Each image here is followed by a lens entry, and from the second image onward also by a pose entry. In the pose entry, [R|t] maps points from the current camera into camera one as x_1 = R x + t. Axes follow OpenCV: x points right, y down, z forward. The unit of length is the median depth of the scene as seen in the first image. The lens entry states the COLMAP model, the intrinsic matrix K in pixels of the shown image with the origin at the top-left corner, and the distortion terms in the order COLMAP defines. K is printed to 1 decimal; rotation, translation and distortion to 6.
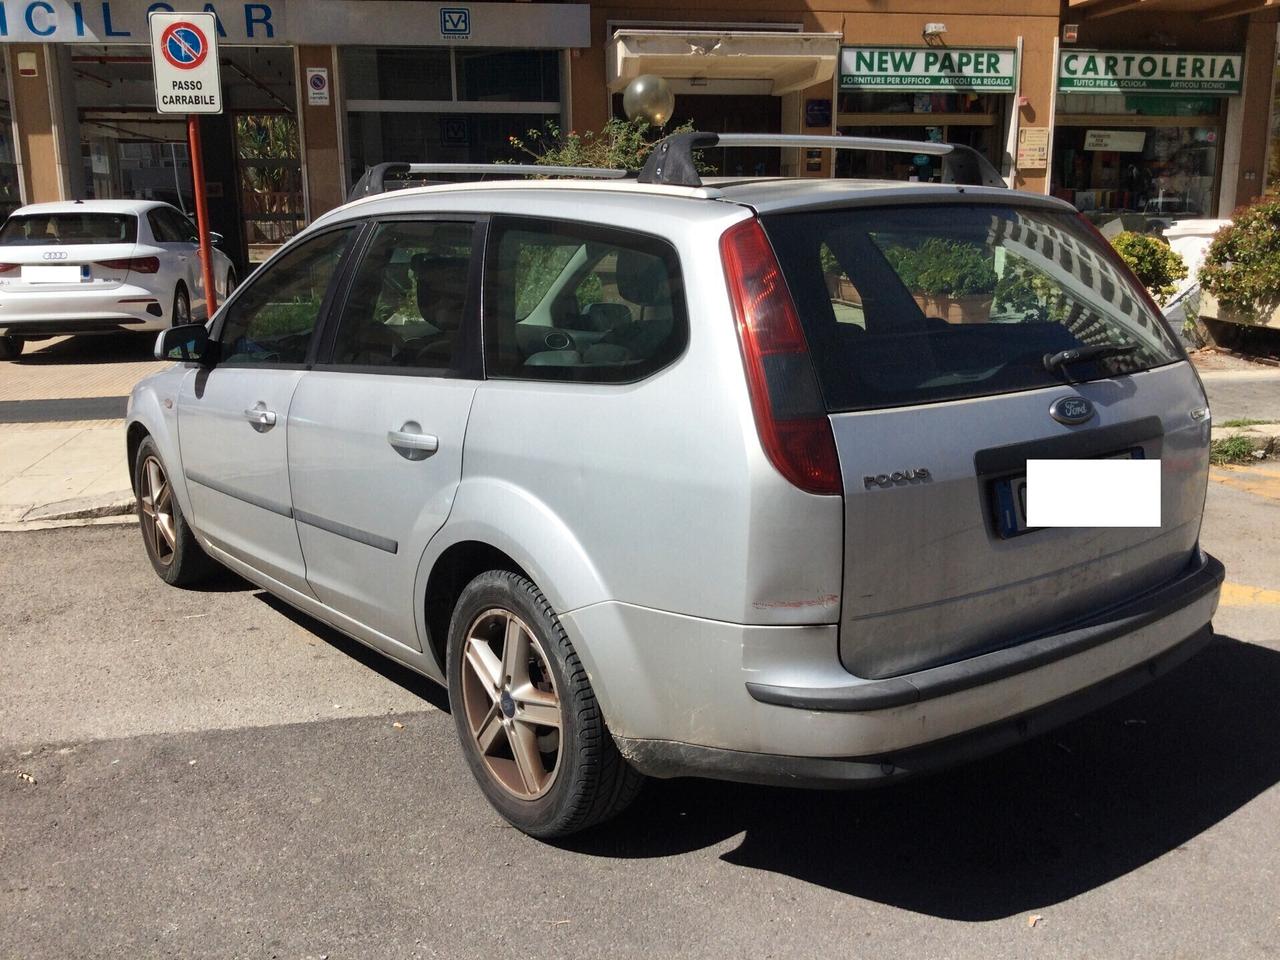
lens RADIAL K [[1176.4, 0, 655.0], [0, 1176.4, 477.8], [0, 0, 1]] dist [0.084847, -0.160253]
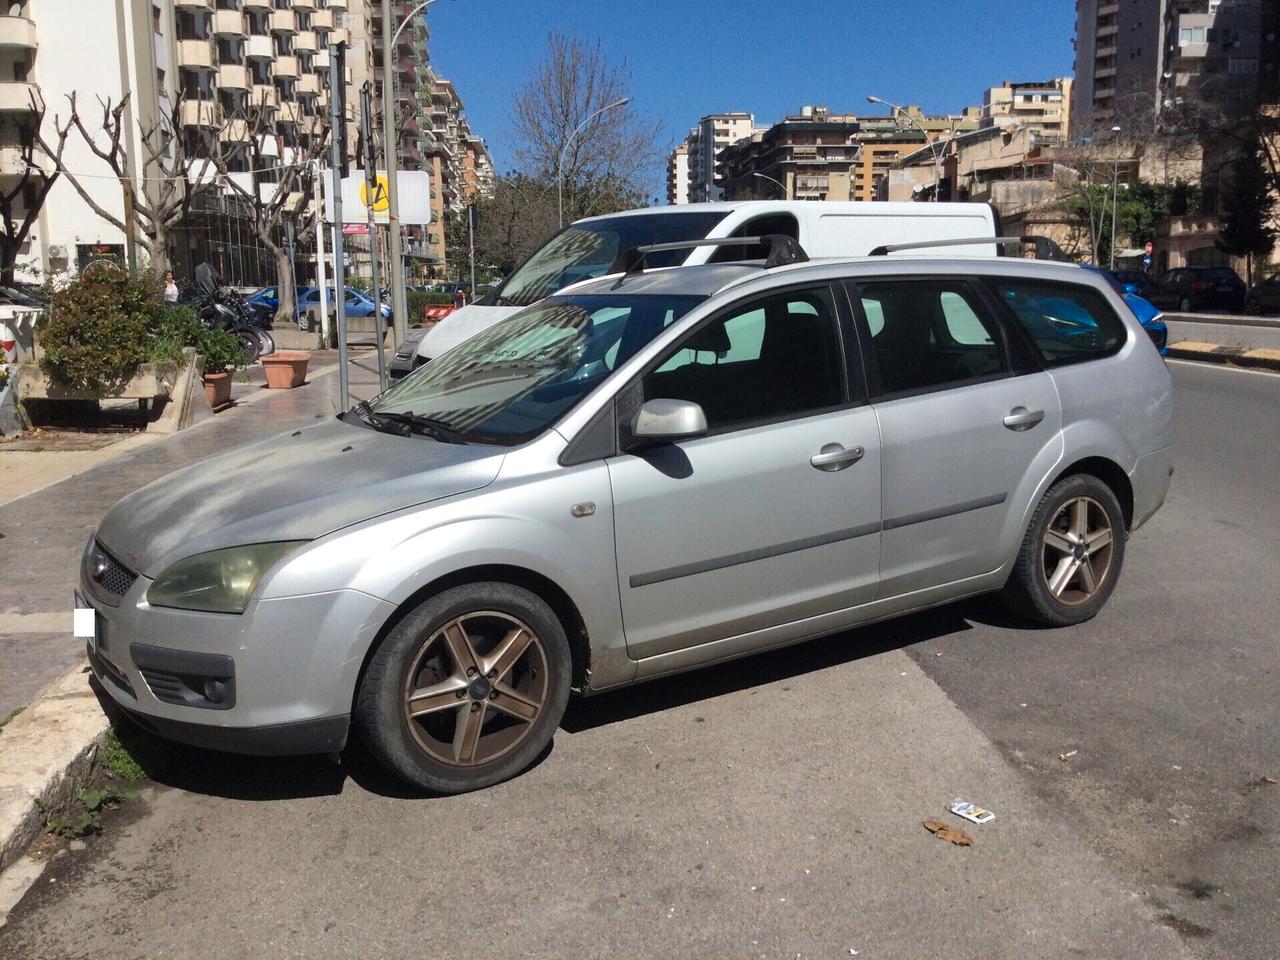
lens RADIAL K [[1180.8, 0, 645.4], [0, 1180.8, 477.1], [0, 0, 1]] dist [0.103564, -0.194364]
pose [[0.090517, -0.147990, 0.984838, -0.321255], [0.229170, 0.965454, 0.124014, -0.047332], [-0.969169, 0.214470, 0.121305, 0.232784]]
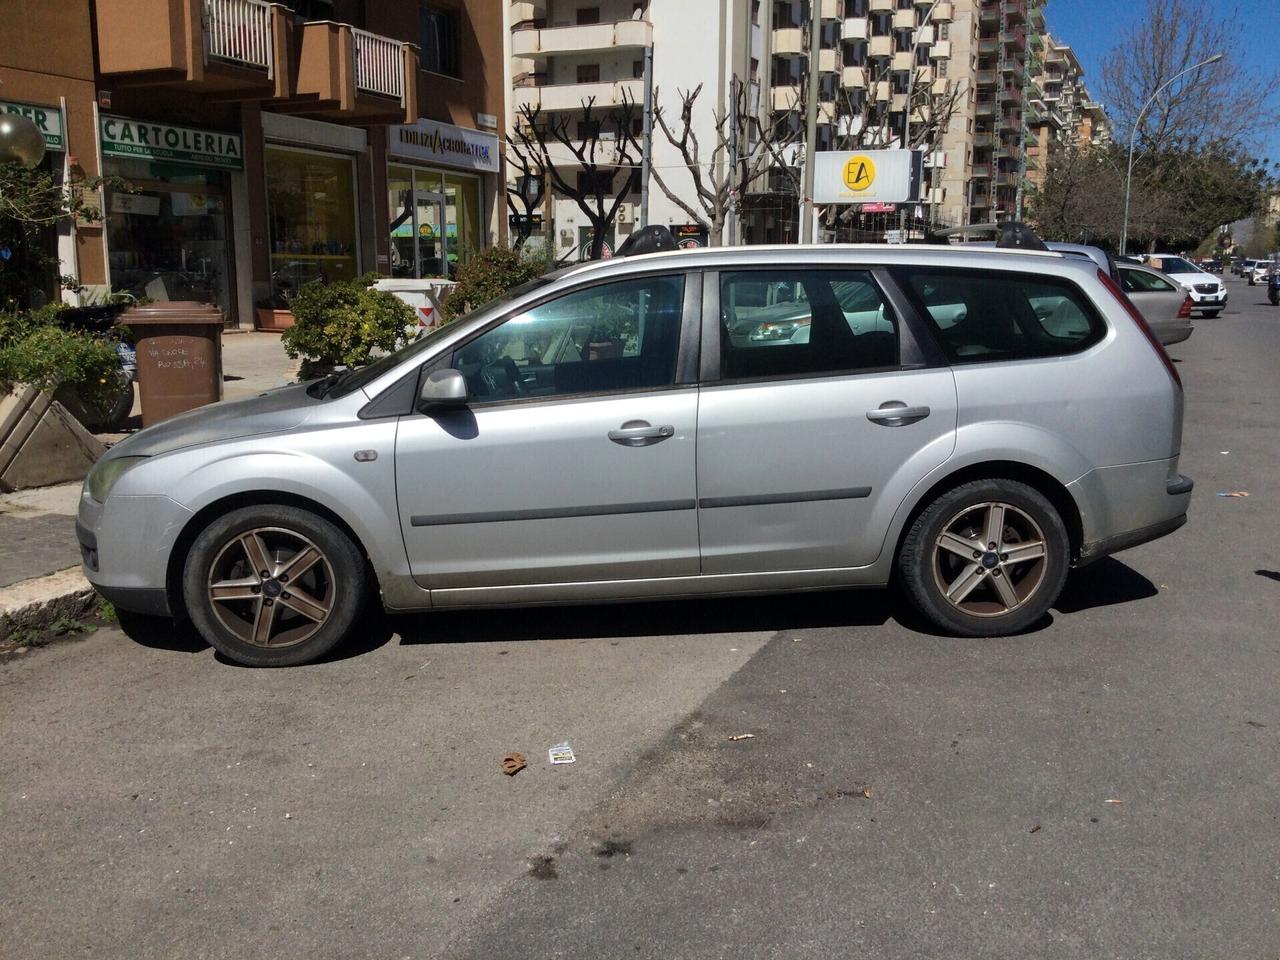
lens RADIAL K [[1190.9, 0, 640.0], [0, 1190.9, 480.0], [0, 0, 1]] dist [0.105326, -0.227149]
pose [[0.554907, -0.134603, 0.820951, -0.294269], [0.176389, 0.983423, 0.042016, -0.012557], [-0.812998, 0.121492, 0.569451, 0.072531]]
